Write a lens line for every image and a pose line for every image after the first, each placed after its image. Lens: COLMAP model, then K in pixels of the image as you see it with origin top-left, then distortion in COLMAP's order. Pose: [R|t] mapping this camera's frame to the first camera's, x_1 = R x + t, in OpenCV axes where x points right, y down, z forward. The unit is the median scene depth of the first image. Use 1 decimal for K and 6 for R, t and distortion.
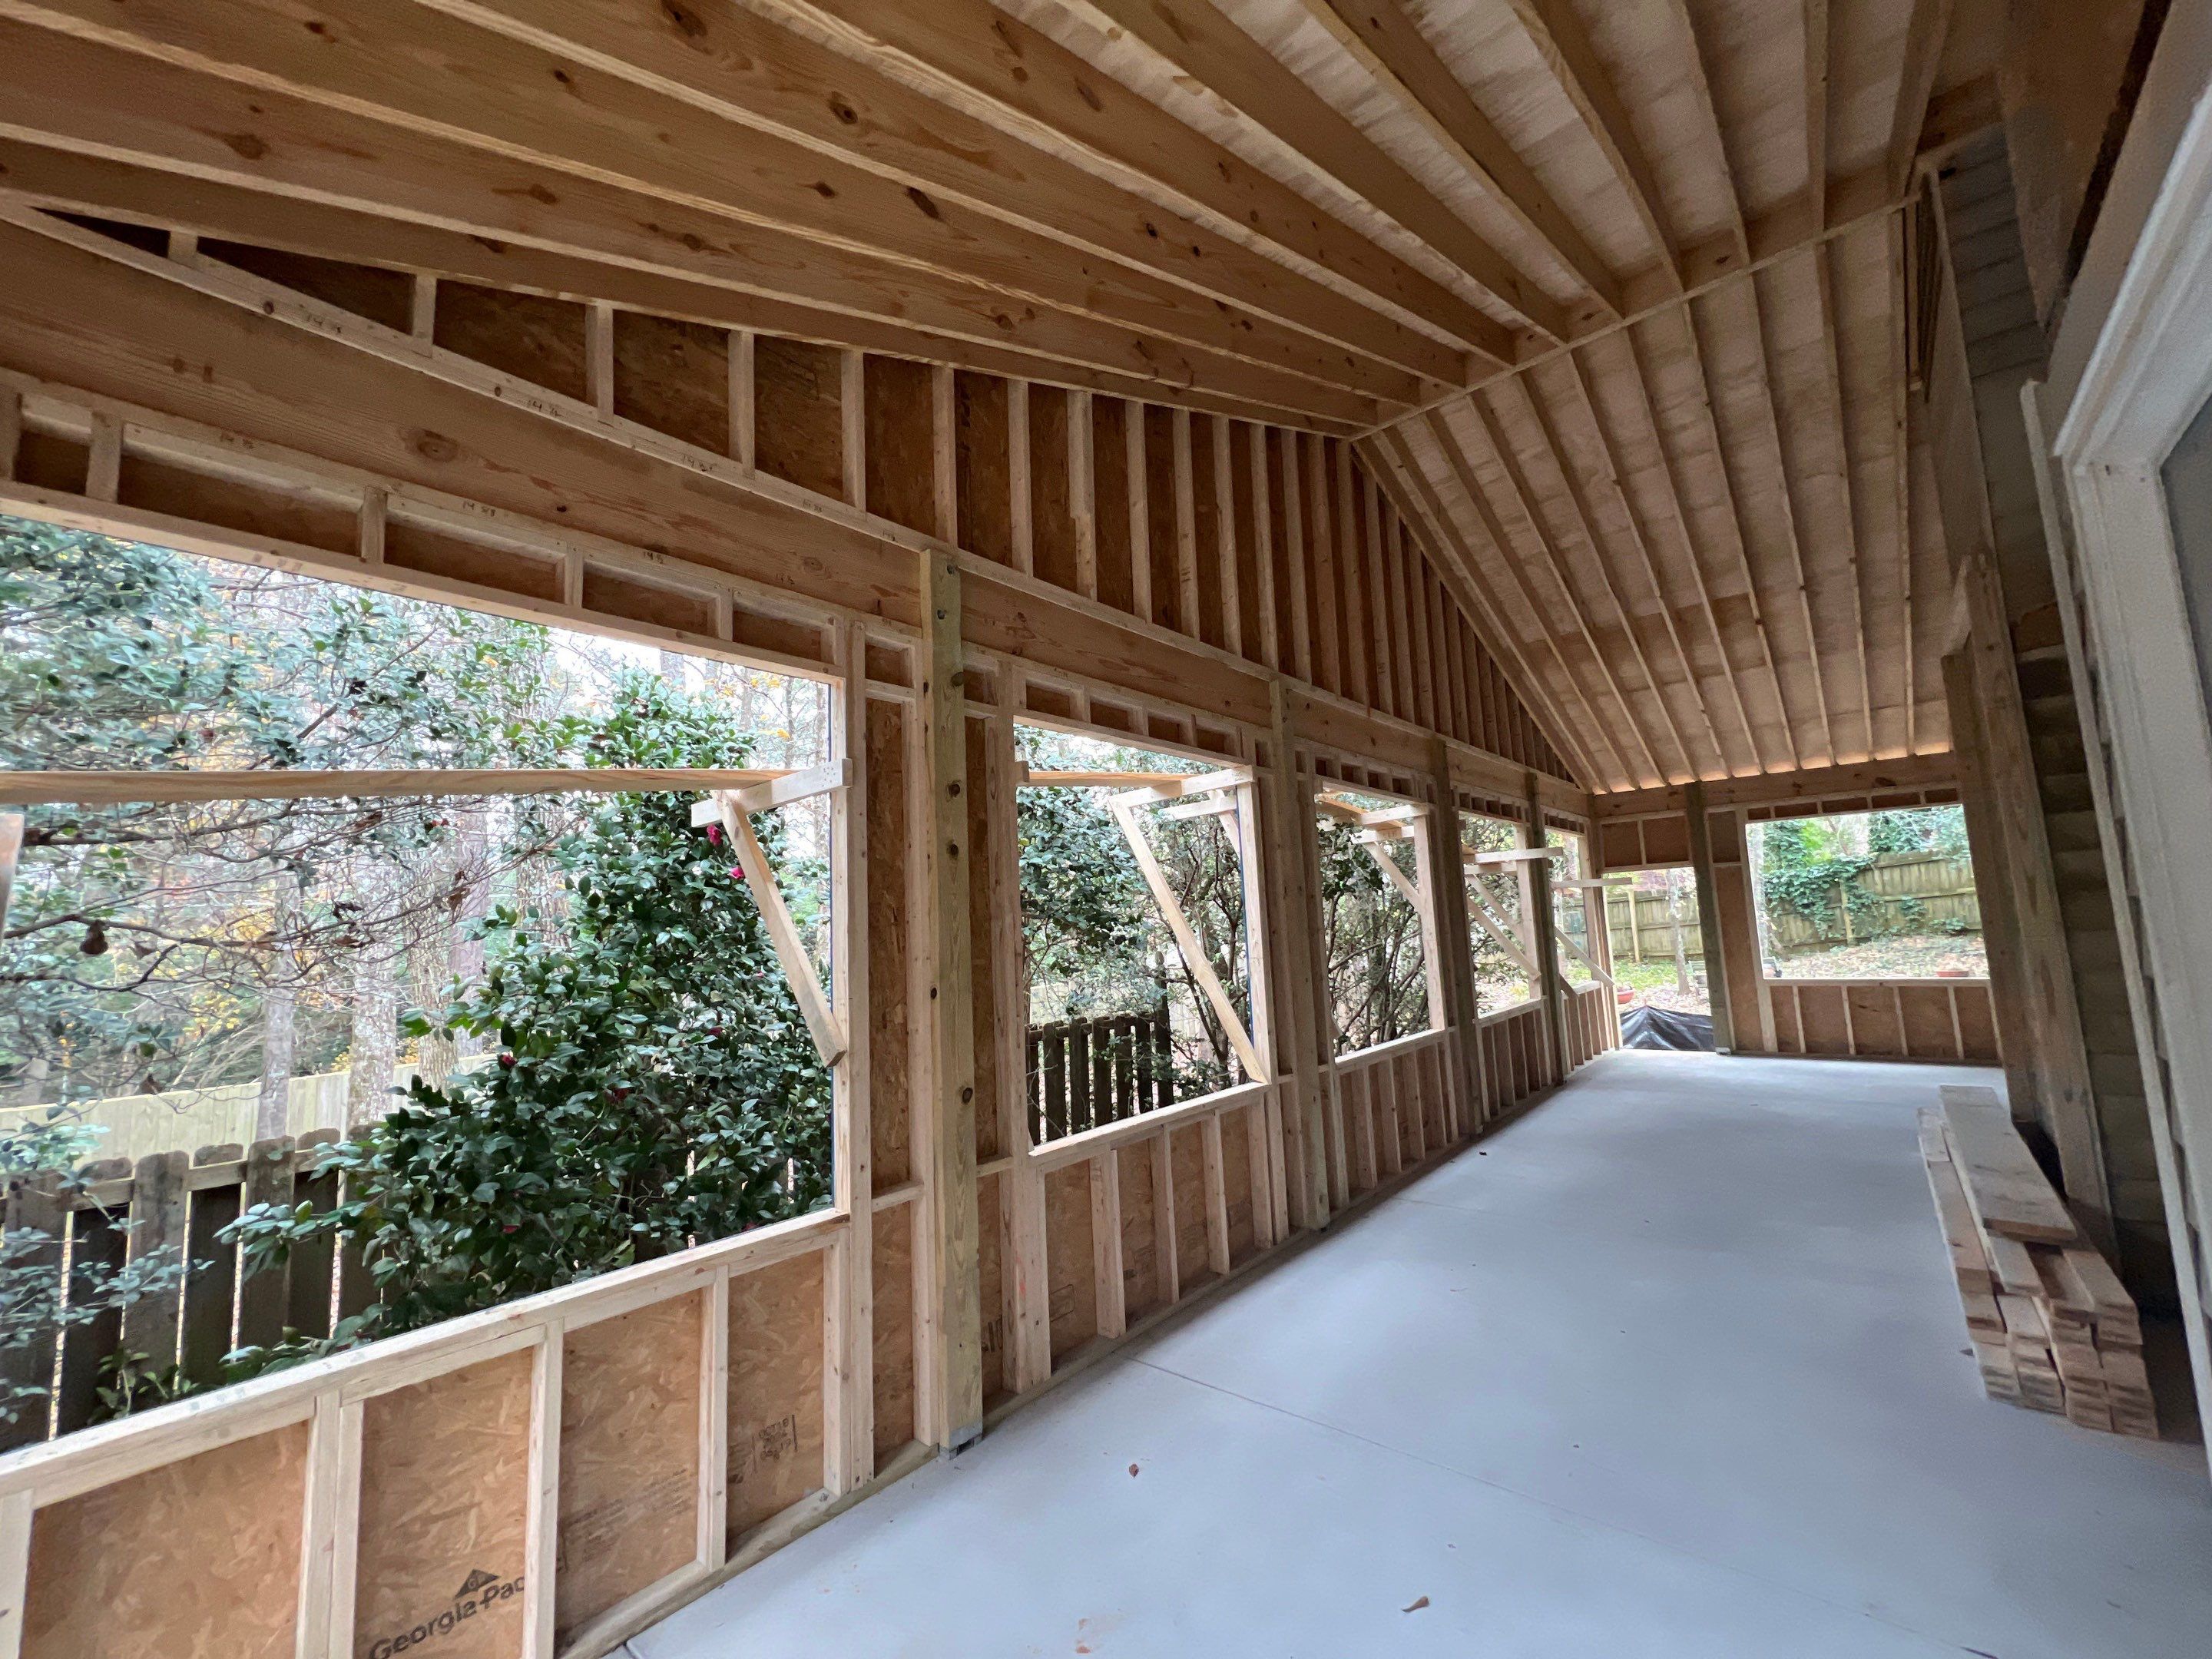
lens RADIAL K [[879.8, 0, 1106.0], [0, 879.8, 829.5], [0, 0, 1]] dist [-0.000780, -0.002056]
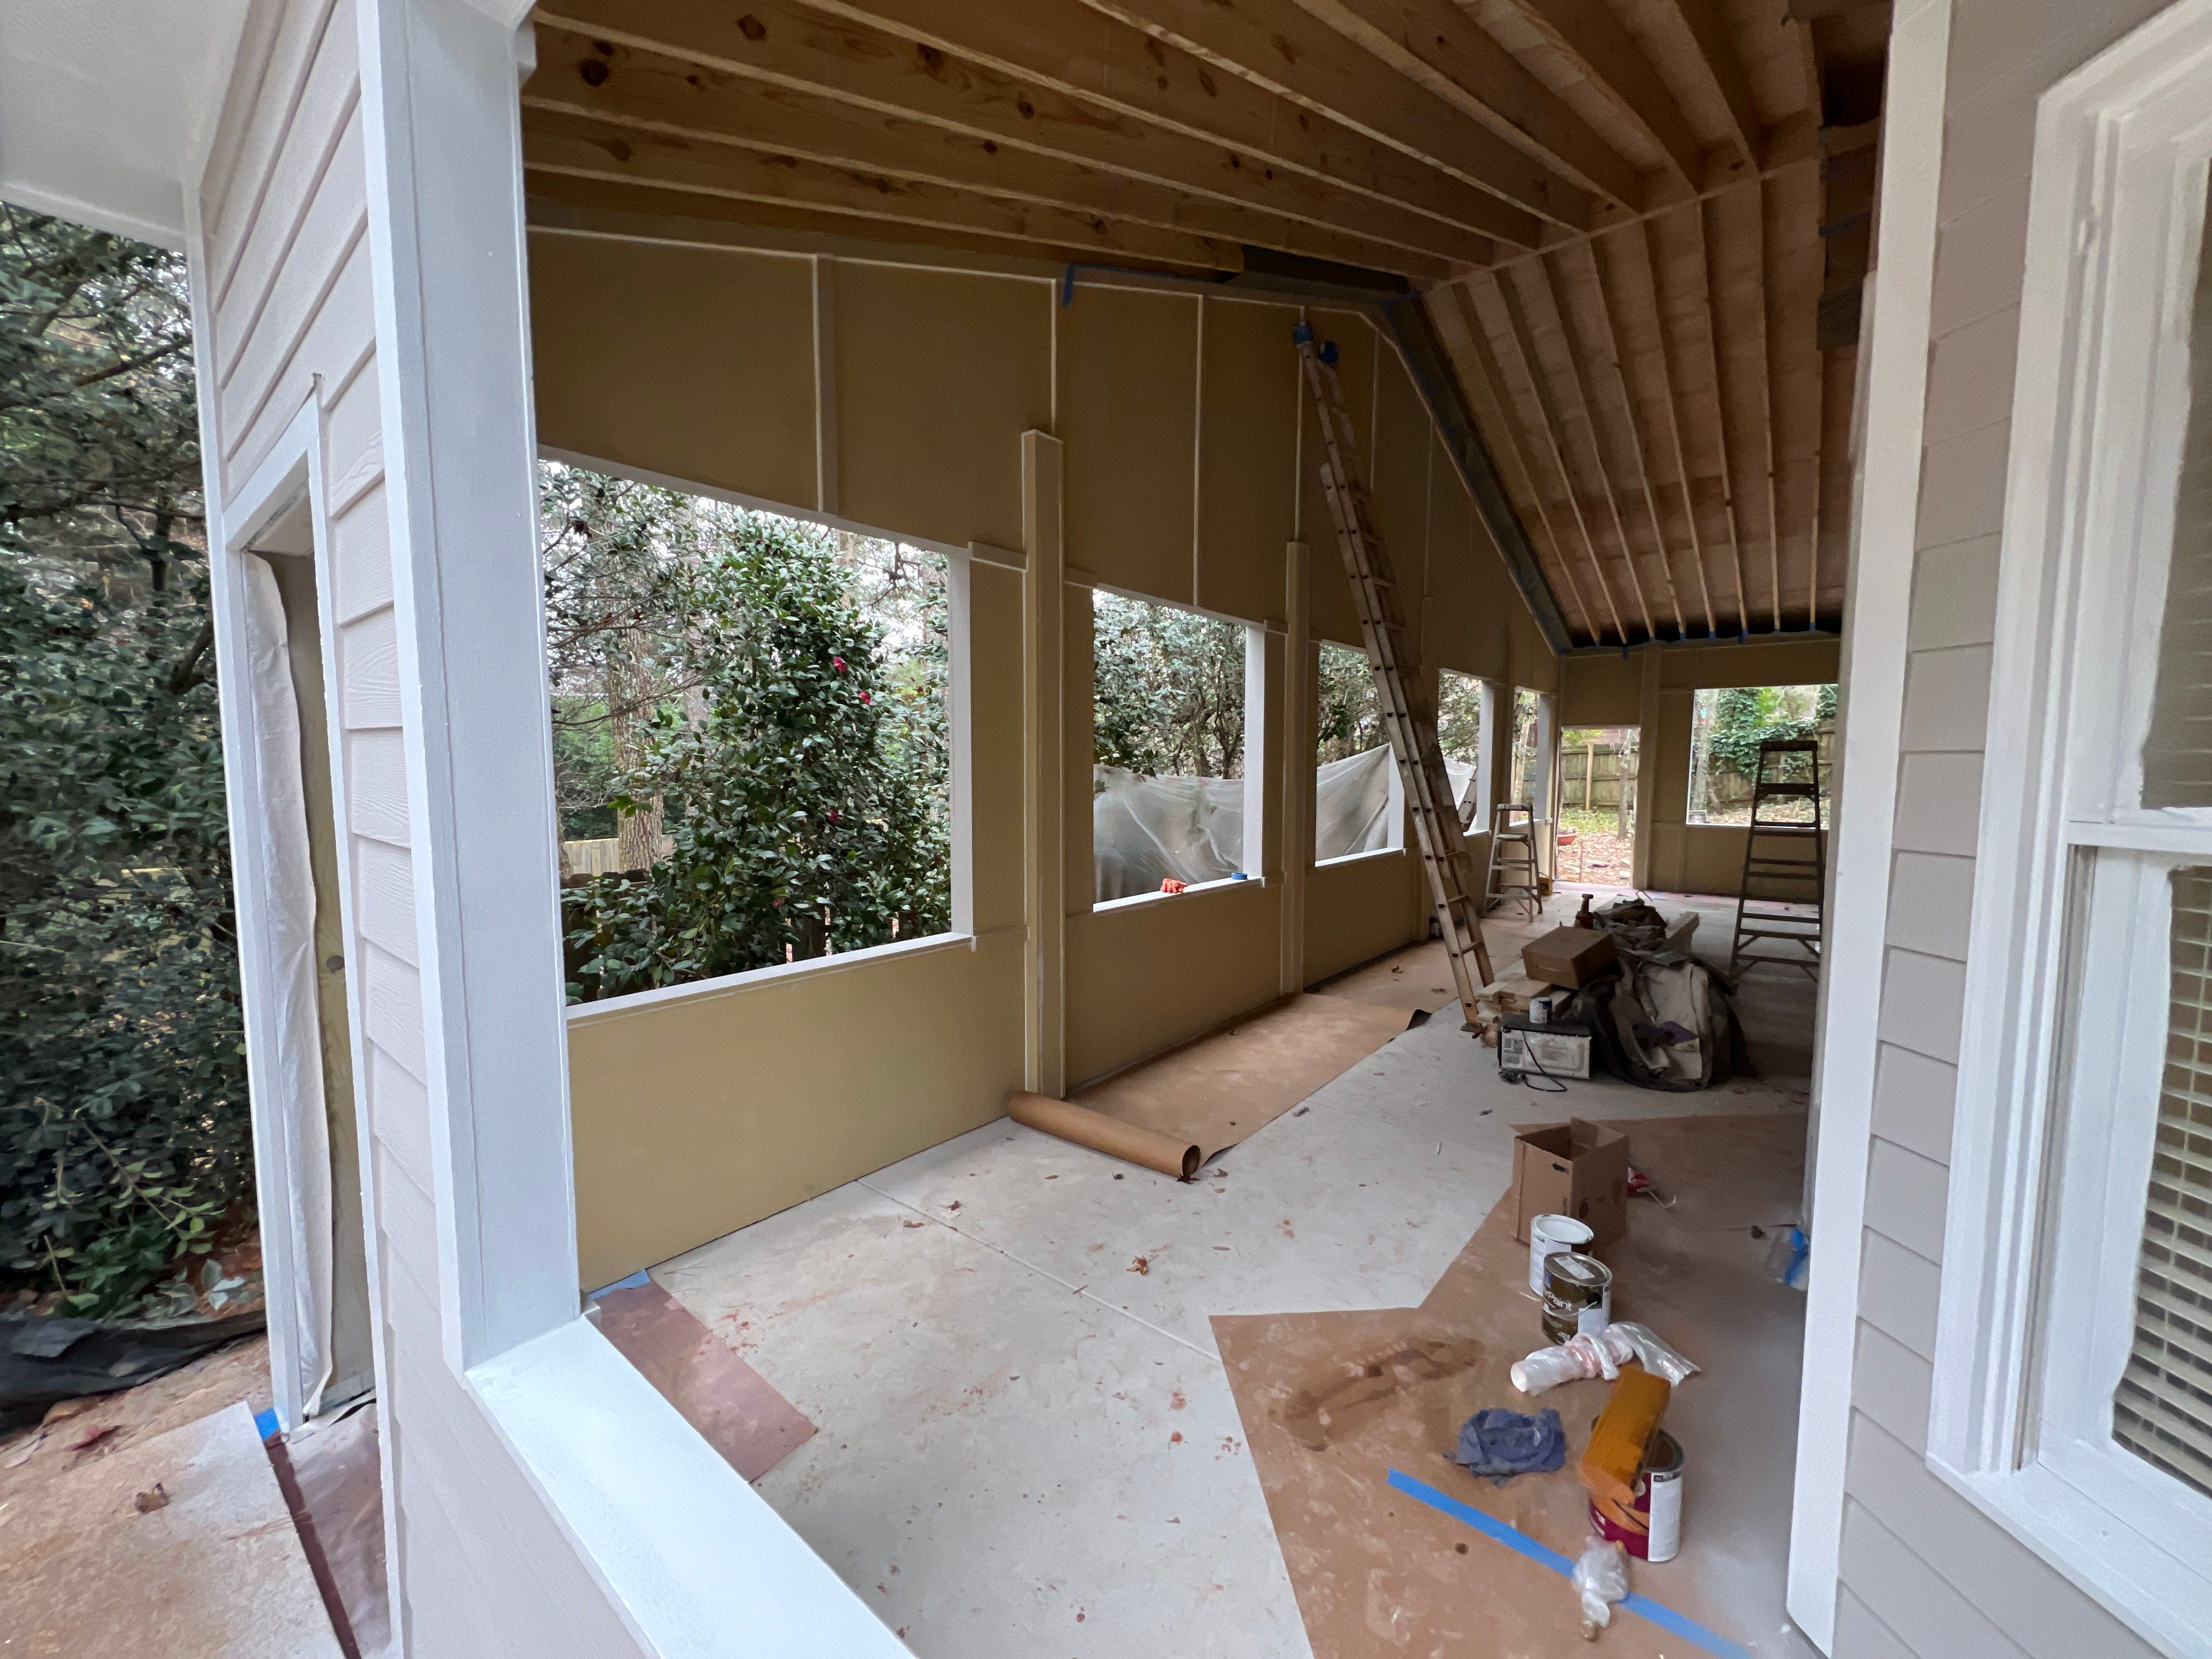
lens RADIAL K [[879.8, 0, 1106.0], [0, 879.8, 829.5], [0, 0, 1]] dist [-0.000780, -0.002056]
pose [[0.998523, 0.043806, 0.032148, -0.055357], [-0.049164, 0.980313, 0.191233, -0.009144], [-0.023138, -0.192531, 0.981018, -0.149382]]
